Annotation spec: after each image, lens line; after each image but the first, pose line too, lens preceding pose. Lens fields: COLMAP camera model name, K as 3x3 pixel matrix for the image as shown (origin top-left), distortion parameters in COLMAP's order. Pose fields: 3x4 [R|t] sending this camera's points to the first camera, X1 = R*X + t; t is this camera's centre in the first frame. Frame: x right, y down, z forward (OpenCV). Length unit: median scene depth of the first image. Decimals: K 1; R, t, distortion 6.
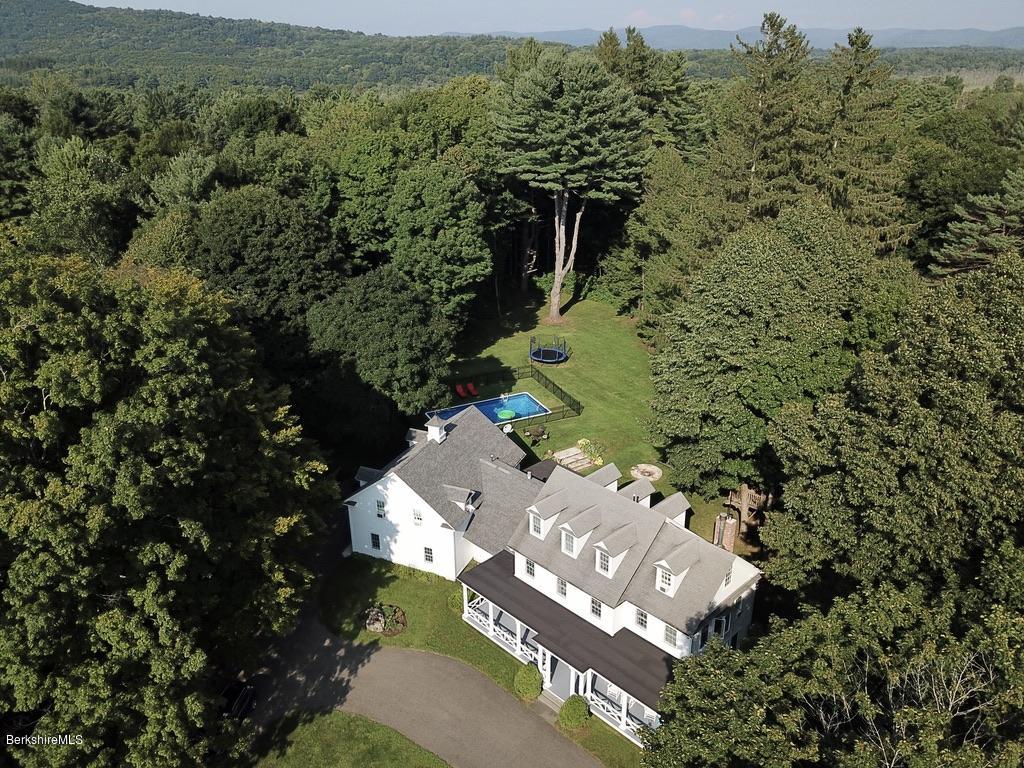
lens RADIAL K [[758.6, 0, 511.1], [0, 758.6, 384.8], [0, 0, 1]] dist [0.014404, 0.000733]
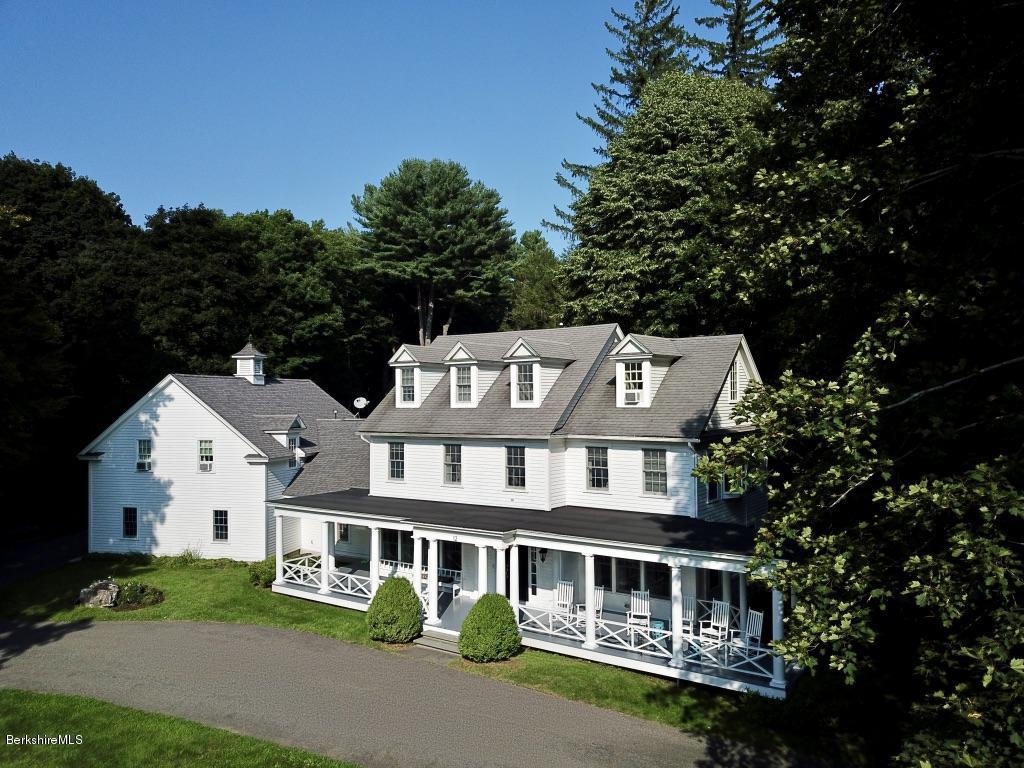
lens RADIAL K [[779.5, 0, 517.4], [0, 779.5, 384.8], [0, 0, 1]] dist [-0.004760, -0.004560]
pose [[0.982238, 0.010178, 0.187361, 0.003220], [0.066023, 0.915925, -0.395883, 0.375369], [-0.175638, 0.401221, 0.898984, 0.367824]]
